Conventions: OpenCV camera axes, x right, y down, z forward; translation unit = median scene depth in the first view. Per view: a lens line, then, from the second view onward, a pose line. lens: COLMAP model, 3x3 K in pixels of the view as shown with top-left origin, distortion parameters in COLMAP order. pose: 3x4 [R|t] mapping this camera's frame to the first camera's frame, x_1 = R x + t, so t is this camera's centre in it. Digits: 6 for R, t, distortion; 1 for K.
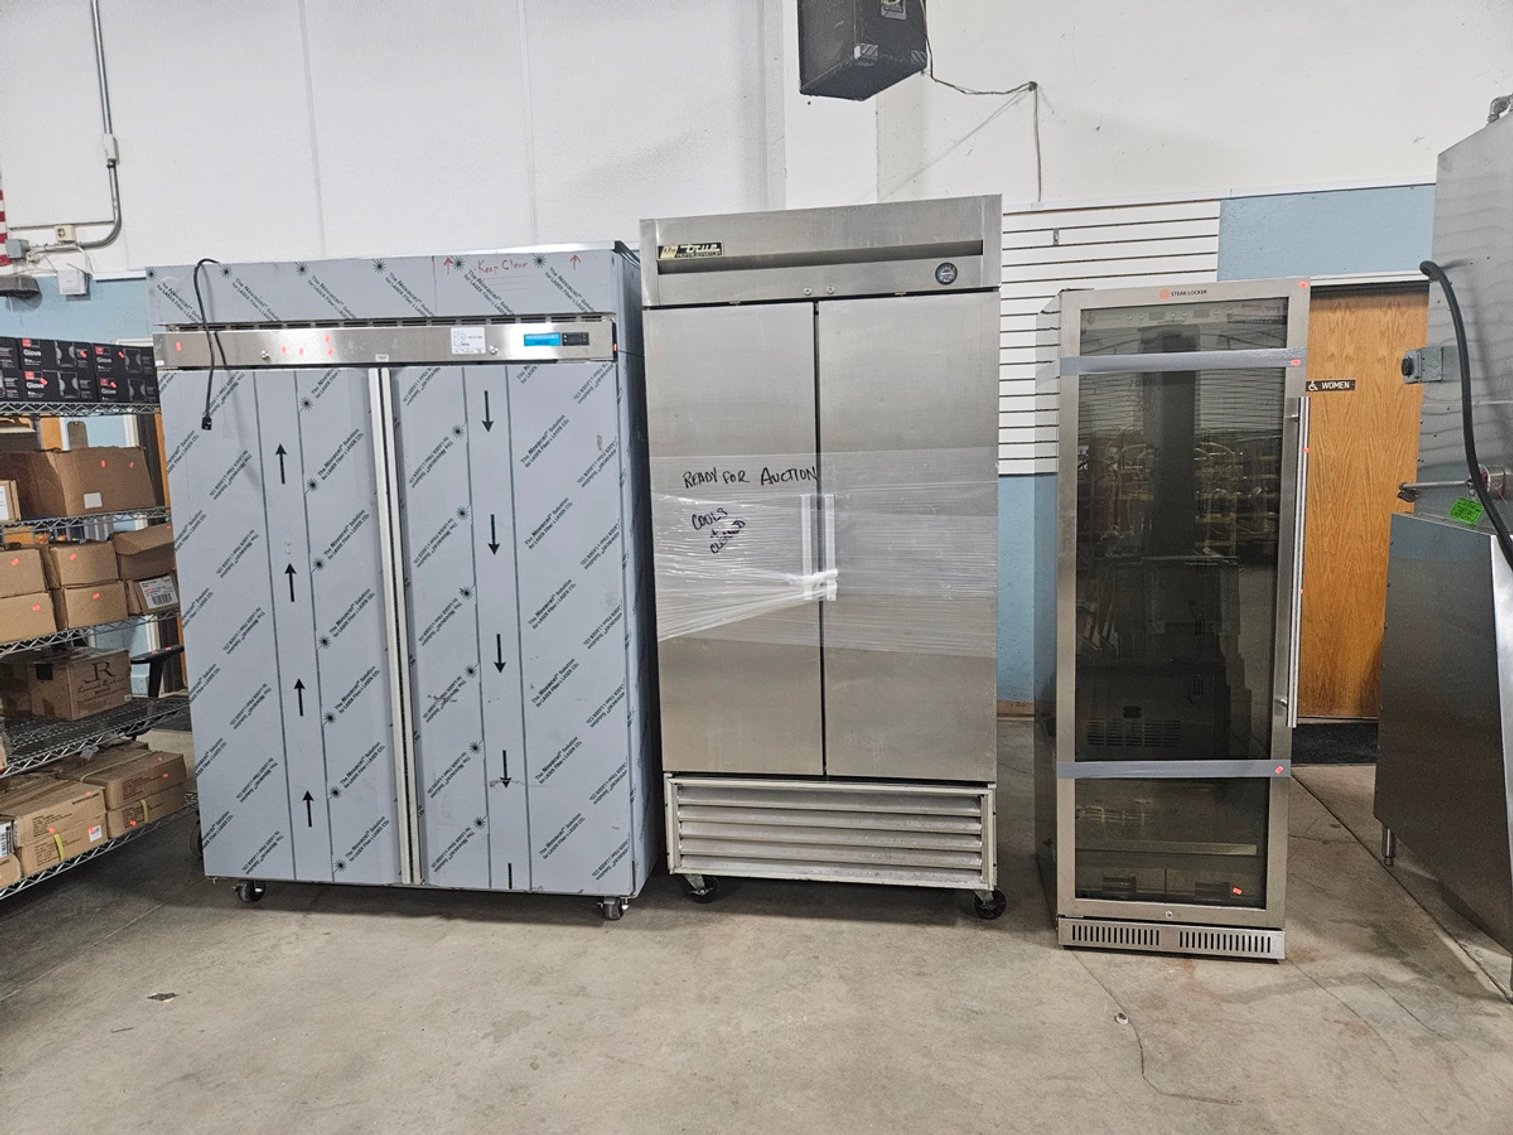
lens RADIAL K [[1005.7, 0, 756.5], [0, 1005.7, 567.5], [0, 0, 1]] dist [0.039879, -0.001228]
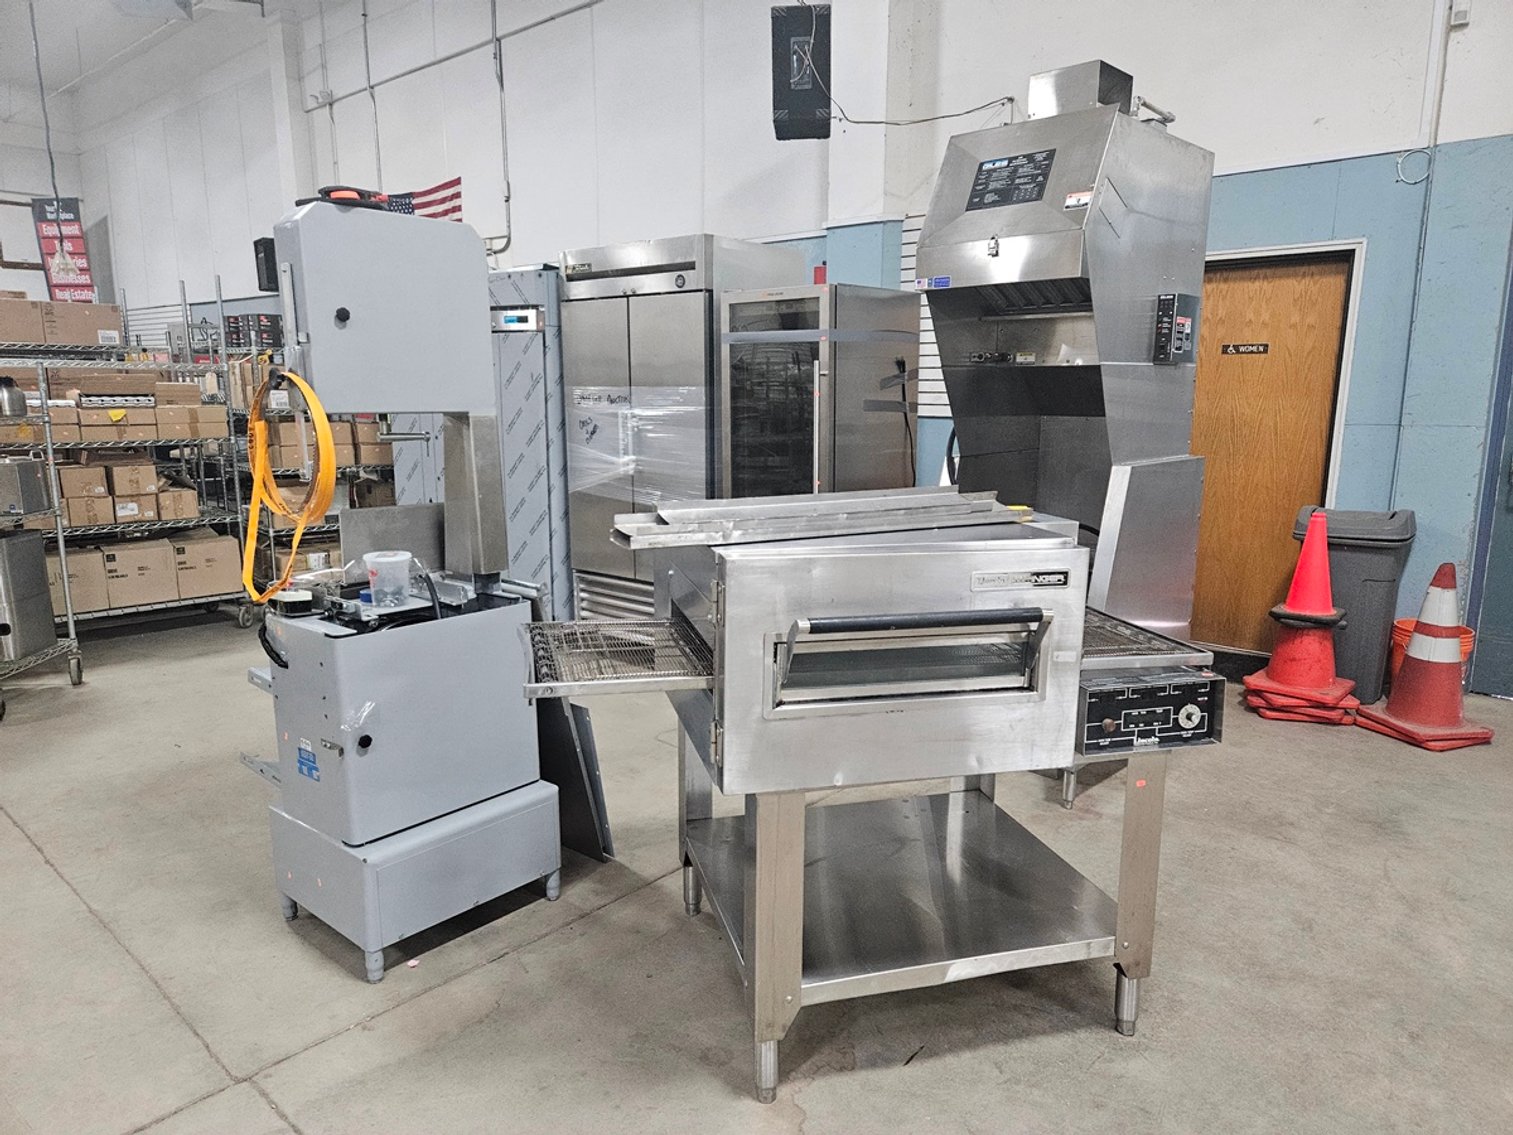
lens RADIAL K [[983.9, 0, 756.5], [0, 983.9, 567.5], [0, 0, 1]] dist [0.055265, 0.000384]
pose [[0.867163, 0.120624, -0.483196, 0.687276], [-0.094834, 0.992467, 0.077565, 0.025515], [0.488912, -0.021438, 0.872069, -0.228926]]
